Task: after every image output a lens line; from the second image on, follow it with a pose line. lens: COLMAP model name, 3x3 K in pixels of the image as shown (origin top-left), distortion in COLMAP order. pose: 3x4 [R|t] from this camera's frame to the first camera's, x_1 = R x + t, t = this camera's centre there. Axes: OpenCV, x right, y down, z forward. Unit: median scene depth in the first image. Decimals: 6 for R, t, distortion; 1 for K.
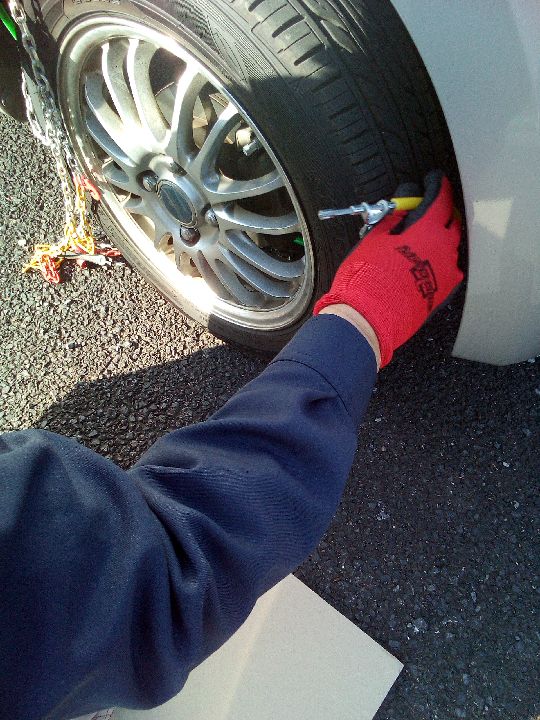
lens RADIAL K [[554.3, 0, 273.1], [0, 554.3, 361.2], [0, 0, 1]] dist [0.038508, -0.051951]
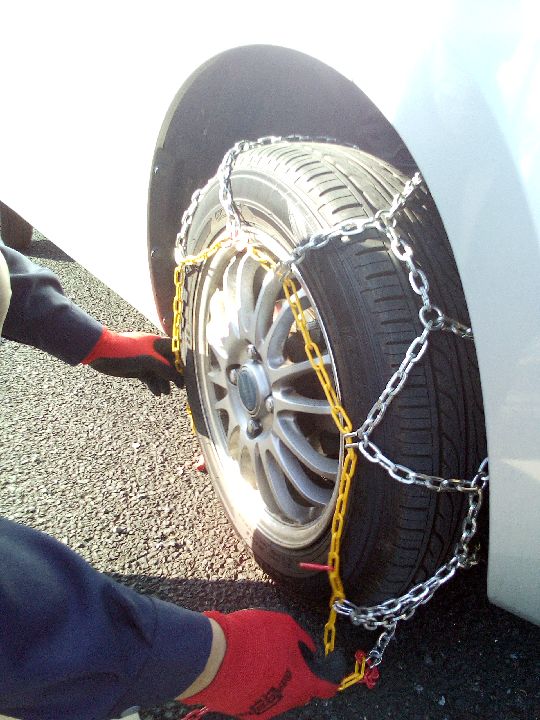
lens RADIAL K [[554.3, 0, 267.4], [0, 554.3, 362.6], [0, 0, 1]] dist [0.038508, -0.051951]
pose [[0.924789, 0.196230, -0.325973, 0.148478], [-0.342142, 0.803685, -0.486857, 0.133363], [0.166443, 0.561769, 0.810378, 0.098593]]
